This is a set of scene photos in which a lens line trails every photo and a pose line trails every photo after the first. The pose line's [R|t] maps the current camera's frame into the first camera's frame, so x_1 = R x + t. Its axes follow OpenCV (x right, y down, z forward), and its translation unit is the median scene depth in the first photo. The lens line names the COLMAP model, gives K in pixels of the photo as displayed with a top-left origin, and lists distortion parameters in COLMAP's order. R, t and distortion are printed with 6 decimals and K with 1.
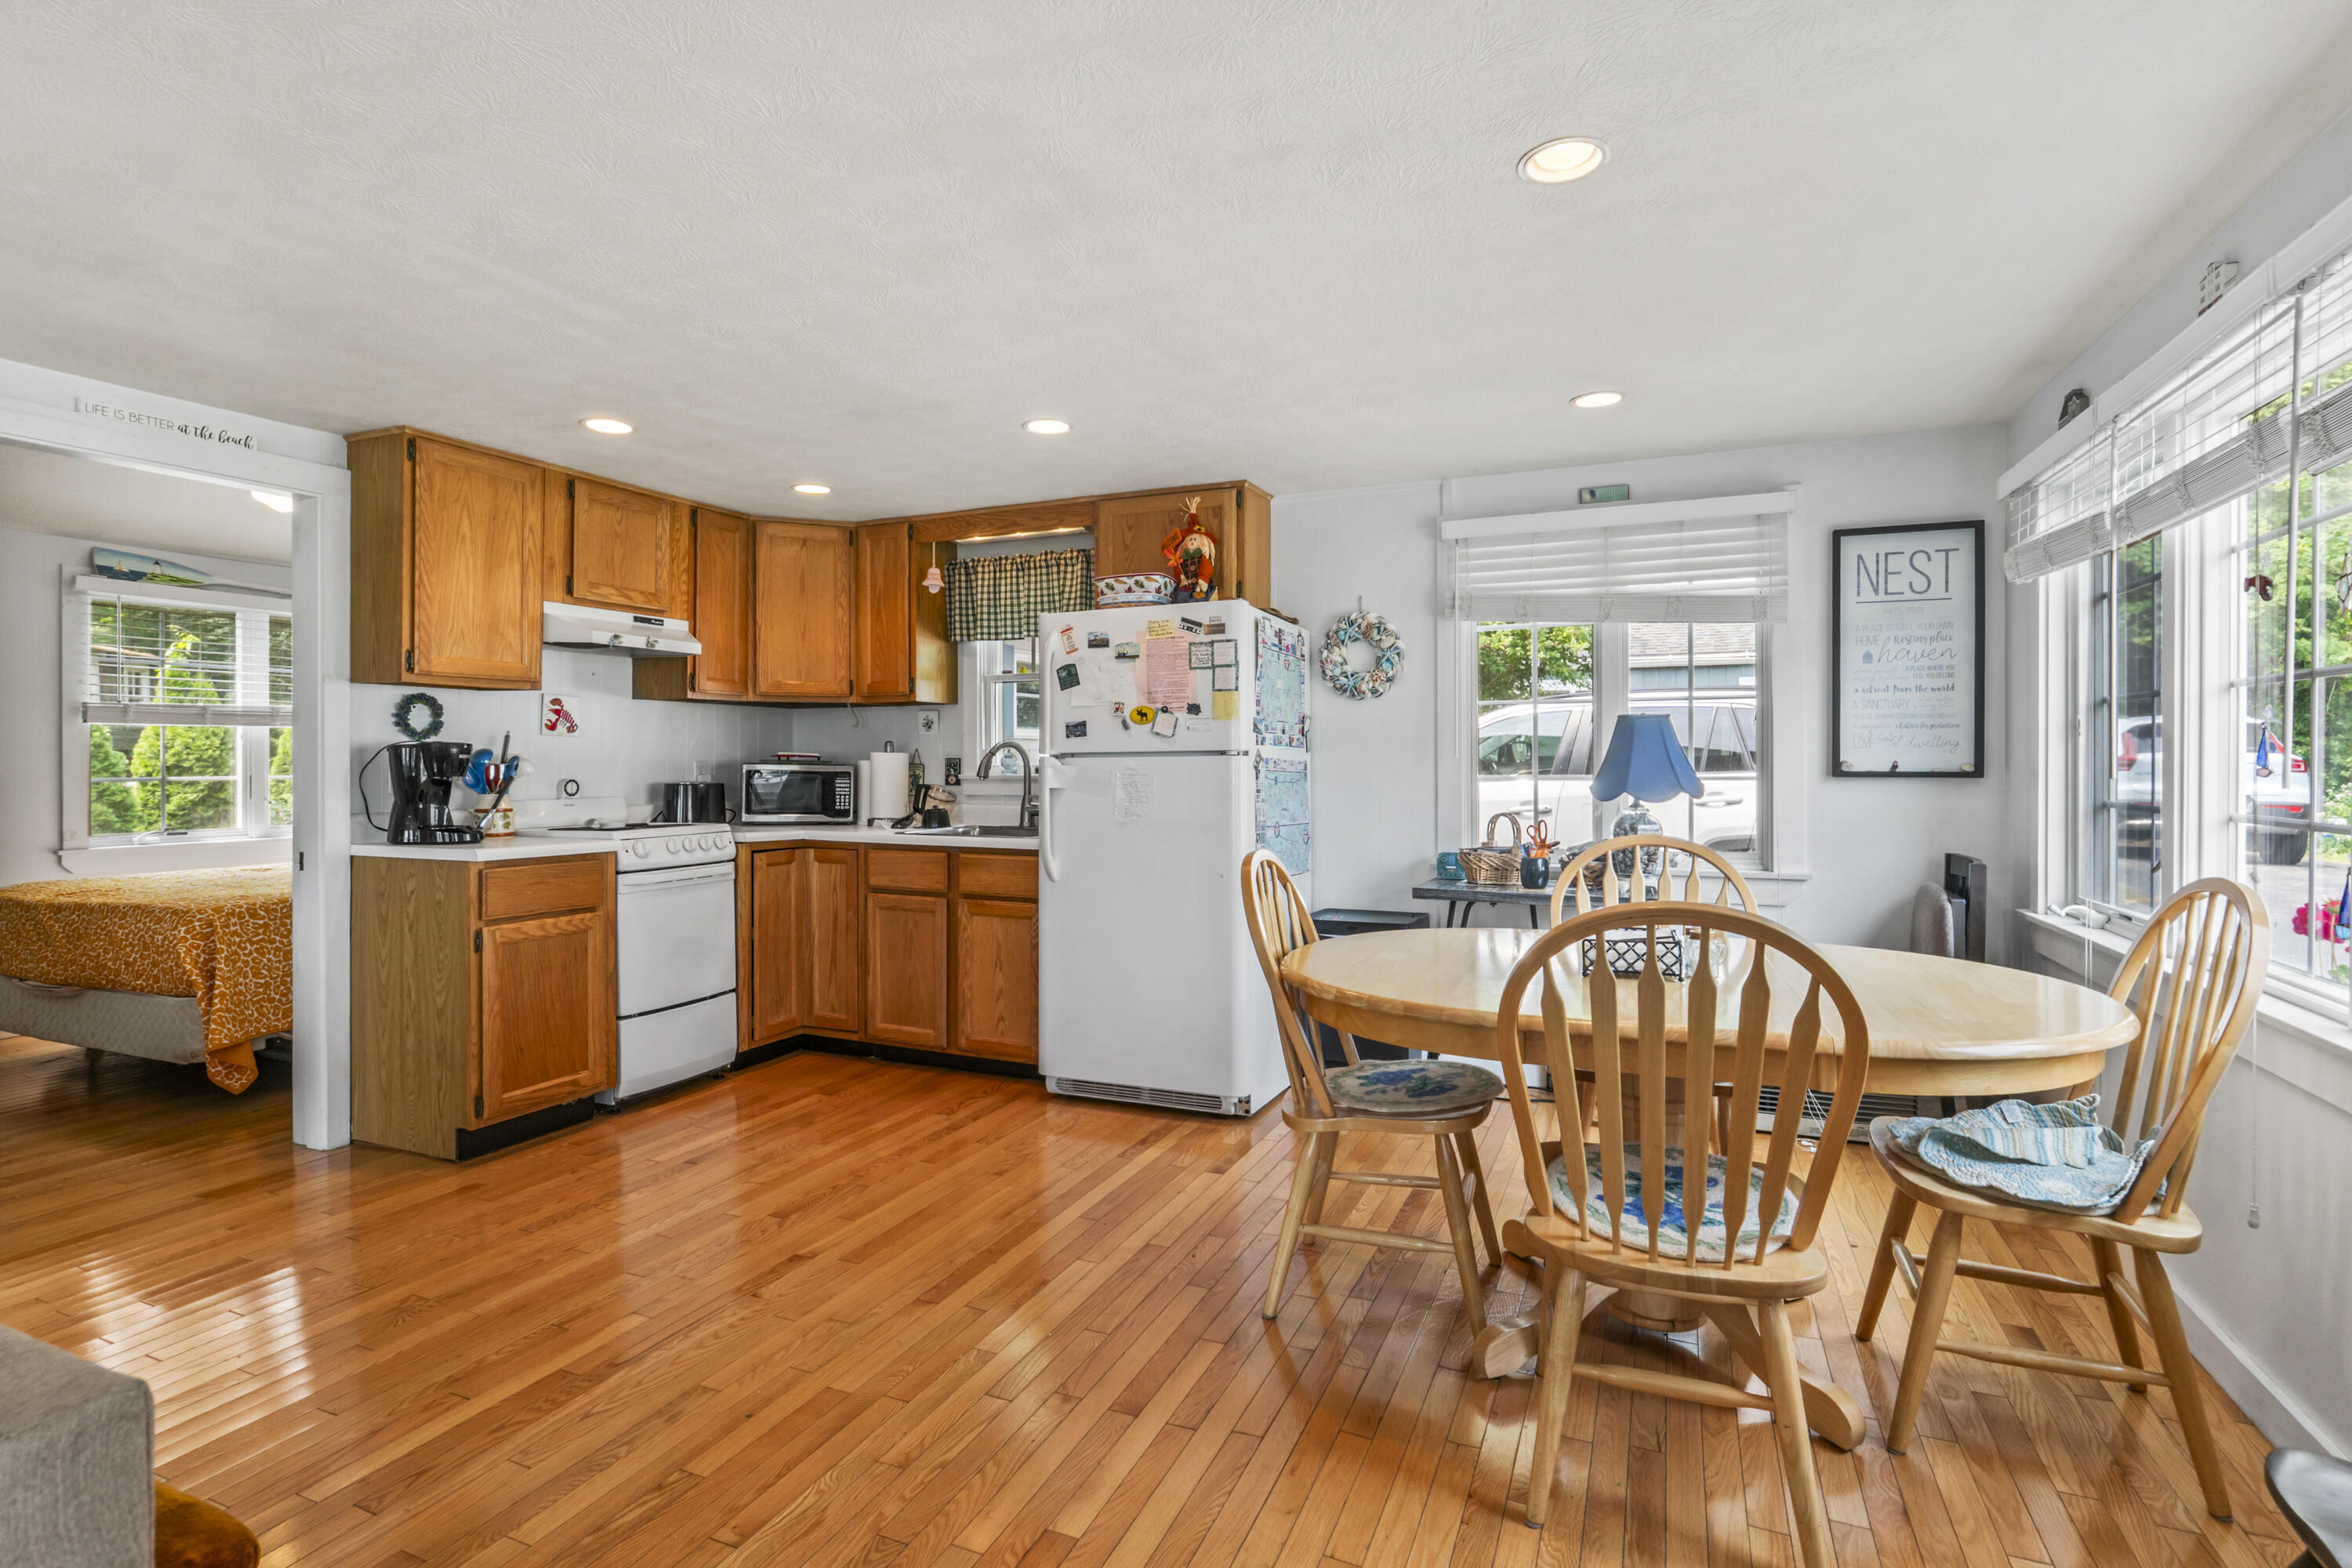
lens RADIAL K [[1144.9, 0, 1176.0], [0, 1144.9, 769.5], [0, 0, 1]] dist [-0.000674, -0.000002]
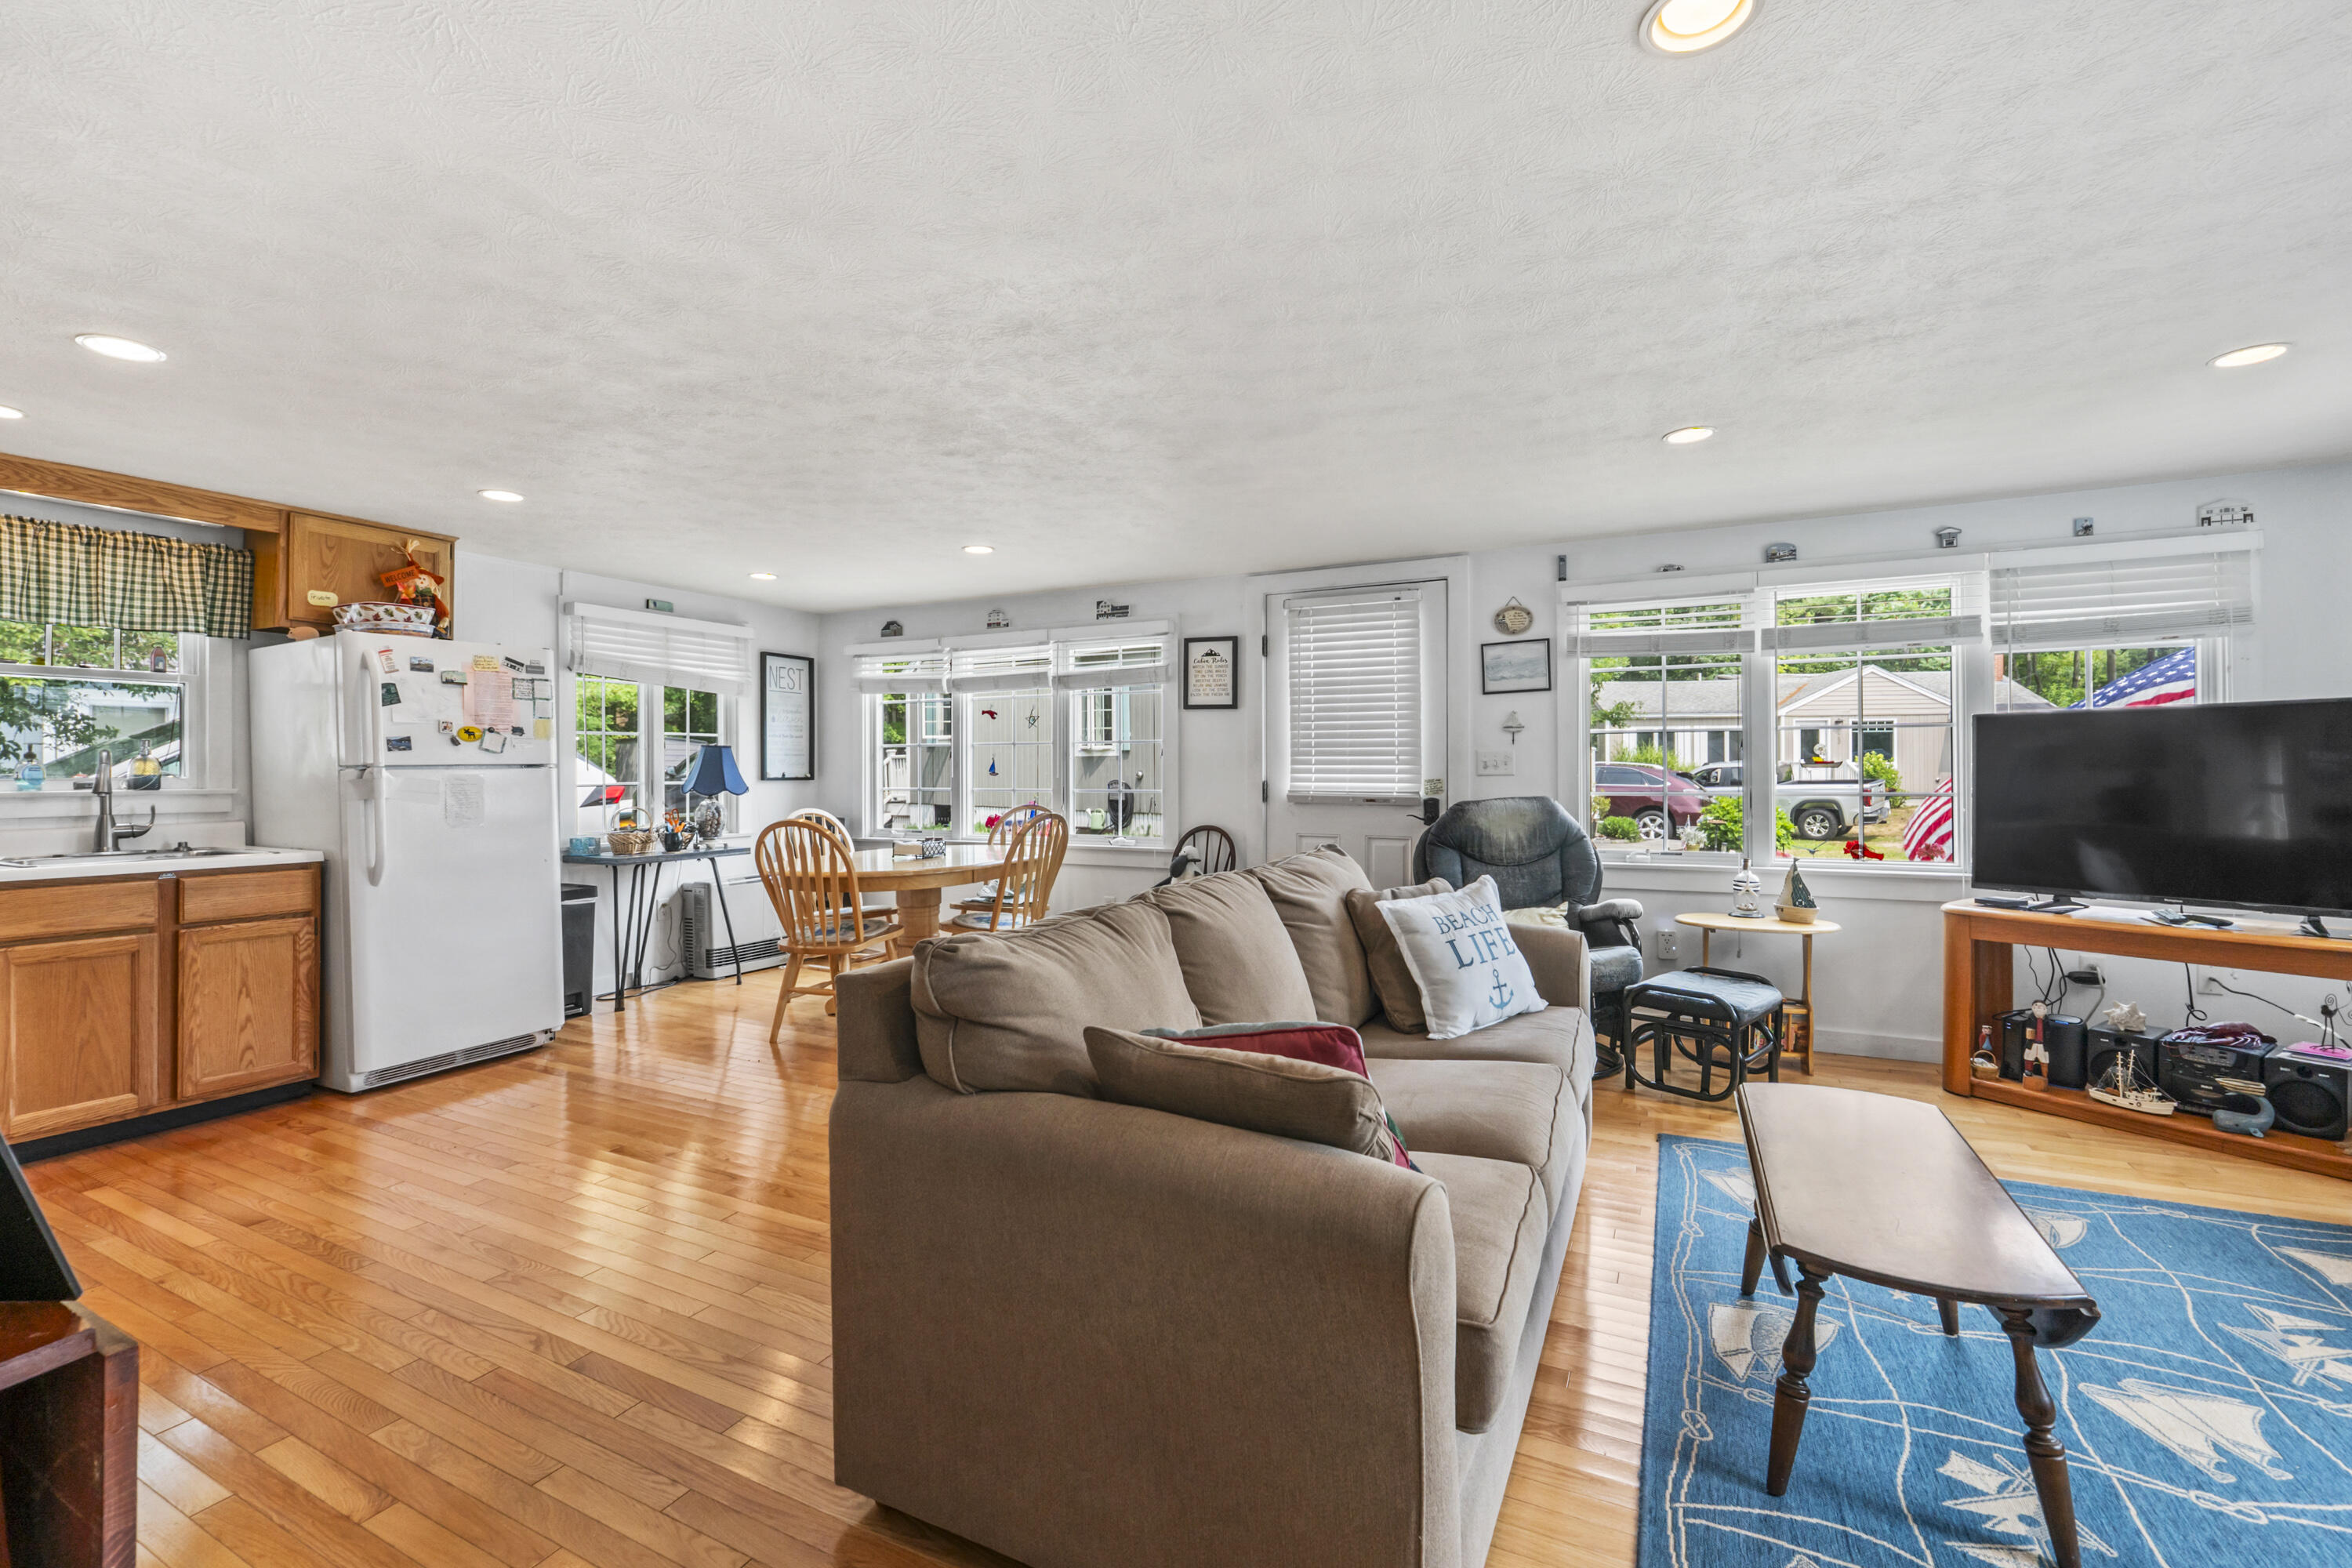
lens RADIAL K [[1011.2, 0, 1166.8], [0, 1011.2, 769.2], [0, 0, 1]] dist [-0.009139, 0.000487]
pose [[0.056152, 0.001899, 0.998420, -1.010280], [0.013046, 0.999911, -0.002636, 0.001374], [-0.998337, 0.013174, 0.056122, 0.216313]]
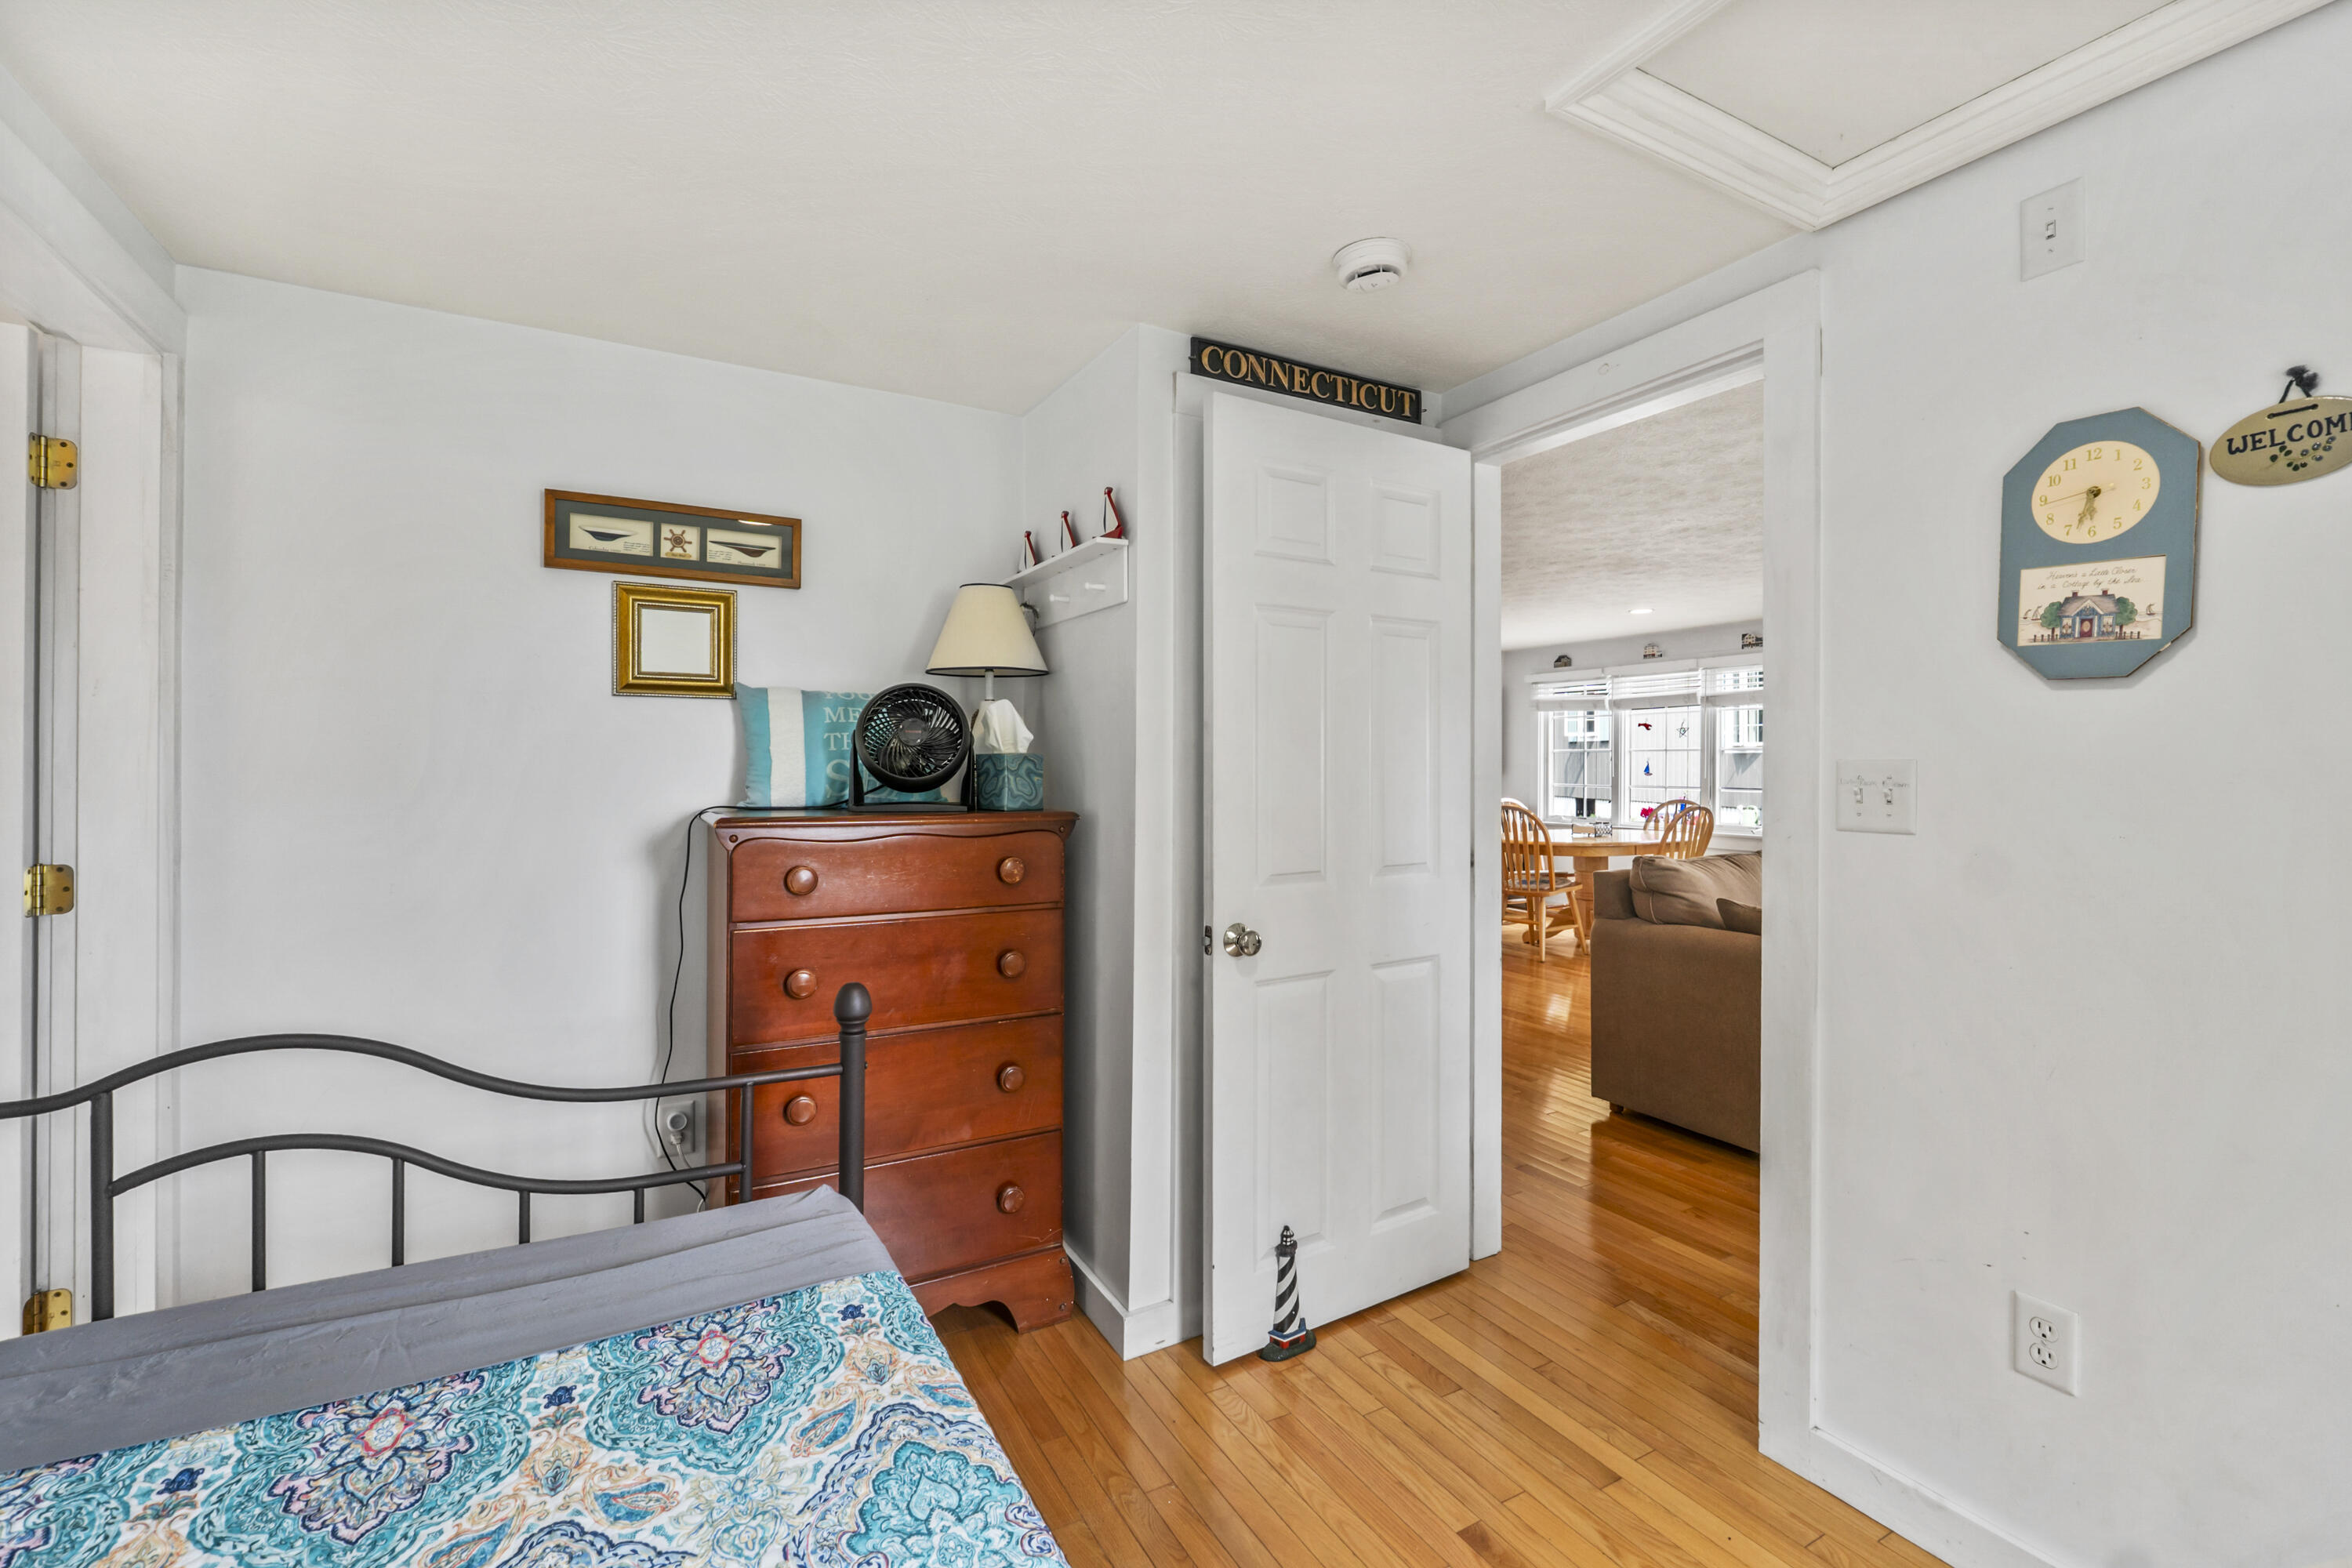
lens RADIAL K [[1011.2, 0, 1162.9], [0, 1011.2, 761.4], [0, 0, 1]] dist [-0.009139, 0.000487]
pose [[0.611570, 0.002662, 0.791186, -1.593852], [0.003924, 0.999972, -0.006398, -0.015106], [-0.791181, 0.007017, 0.611542, 0.118206]]
